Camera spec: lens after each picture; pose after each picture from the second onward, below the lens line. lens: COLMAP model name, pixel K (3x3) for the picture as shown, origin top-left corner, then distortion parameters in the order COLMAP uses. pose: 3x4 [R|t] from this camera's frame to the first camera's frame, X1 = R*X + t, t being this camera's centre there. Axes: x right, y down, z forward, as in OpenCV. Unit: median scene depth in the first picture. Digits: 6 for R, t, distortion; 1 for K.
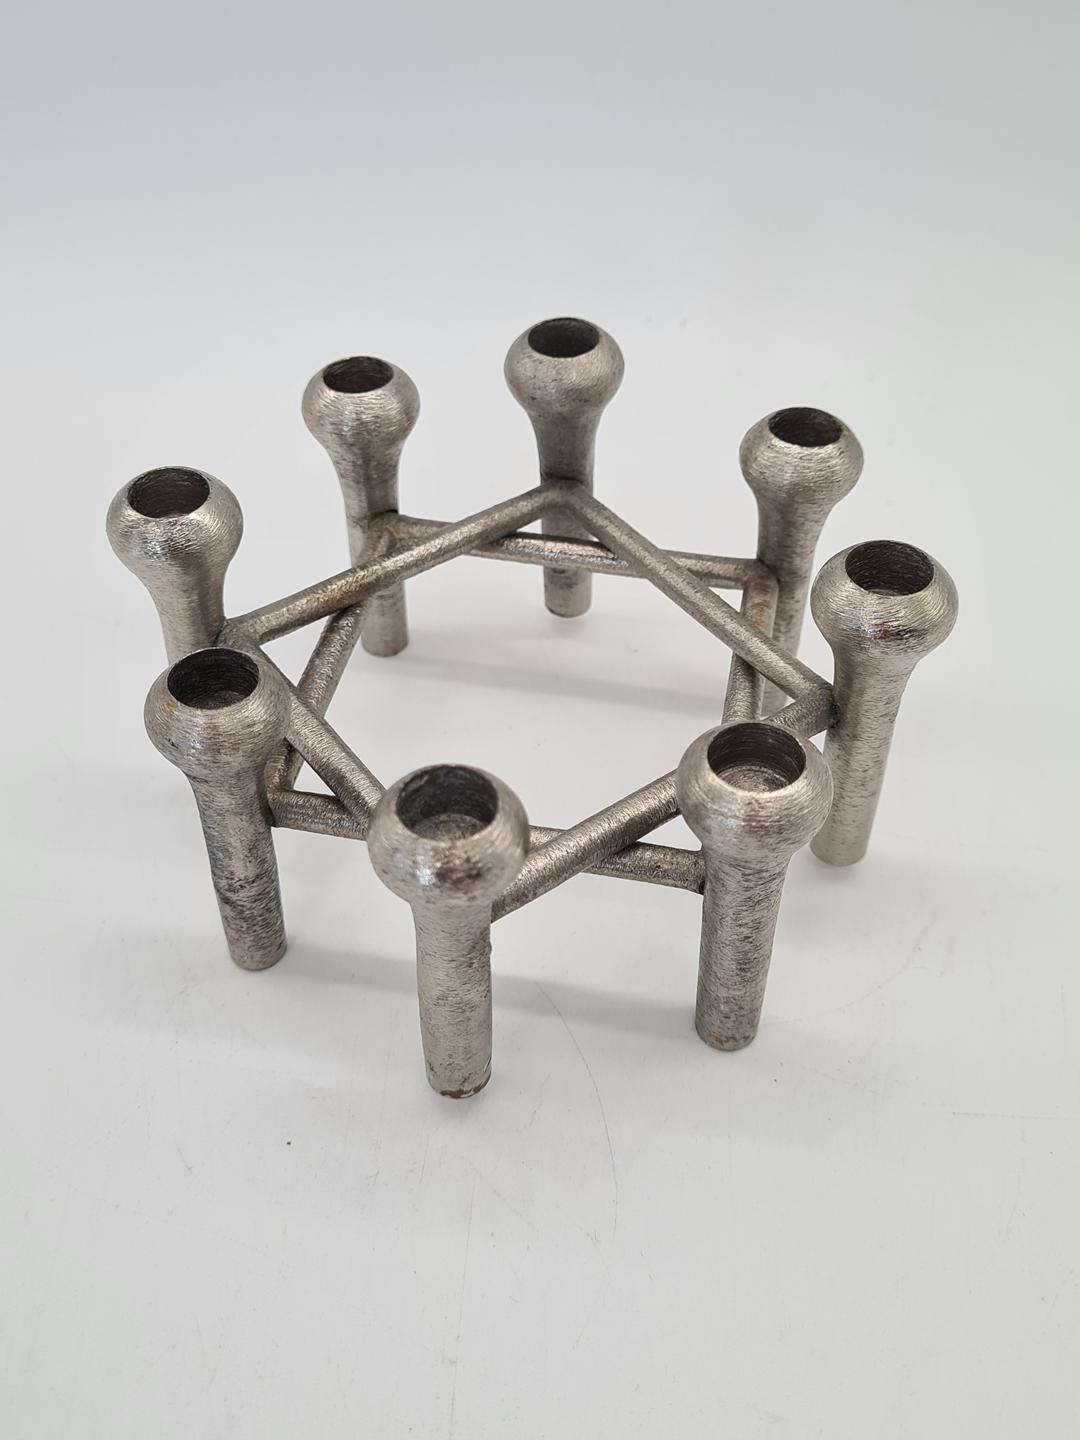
lens RADIAL K [[1413.3, 0, 540.0], [0, 1413.3, 720.0], [0, 0, 1]] dist [0.020008, 0.015091]
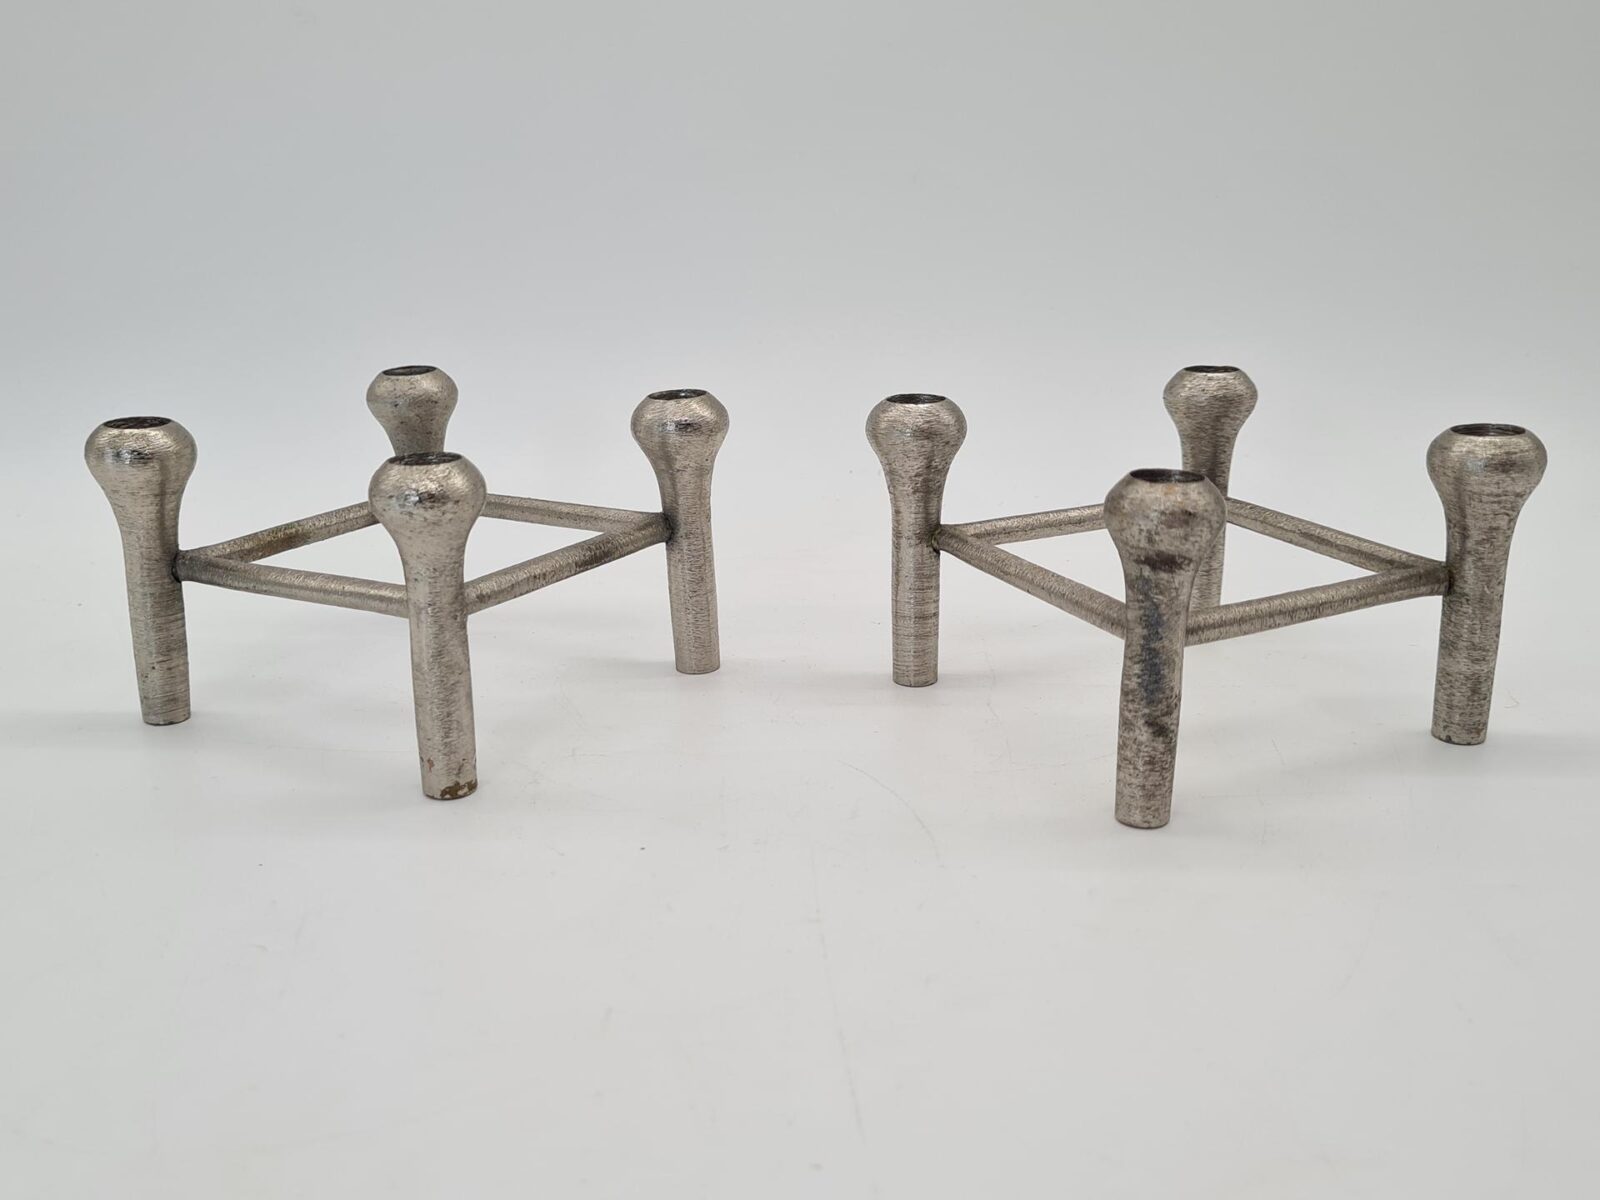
lens RADIAL K [[1570.3, 0, 814.4], [0, 1570.3, 601.2], [0, 0, 1]] dist [0.020008, 0.015091]
pose [[0.781685, -0.195477, 0.592248, -1.070561], [0.446838, 0.838009, -0.313172, 0.288545], [-0.435091, 0.509440, 0.742406, 0.158351]]
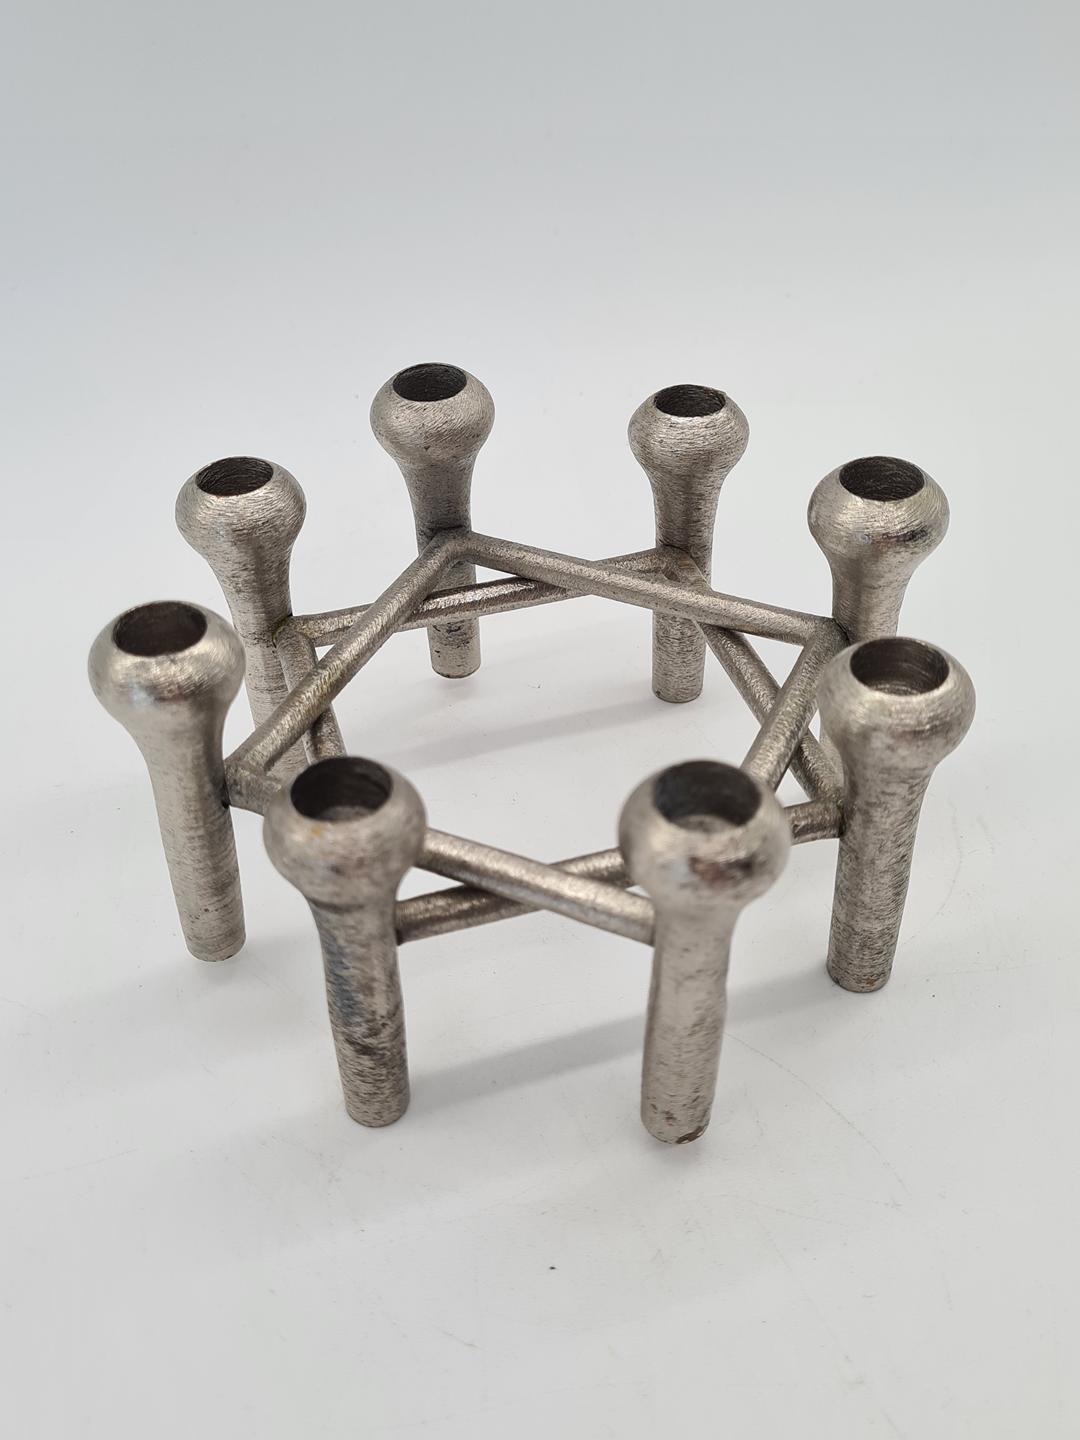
lens RADIAL K [[1413.3, 0, 540.0], [0, 1413.3, 720.0], [0, 0, 1]] dist [0.020008, 0.015091]
pose [[0.879738, -0.324202, 0.347784, -0.346738], [0.354441, 0.934738, -0.025221, -0.003087], [-0.316911, 0.145457, 0.937235, 0.106668]]
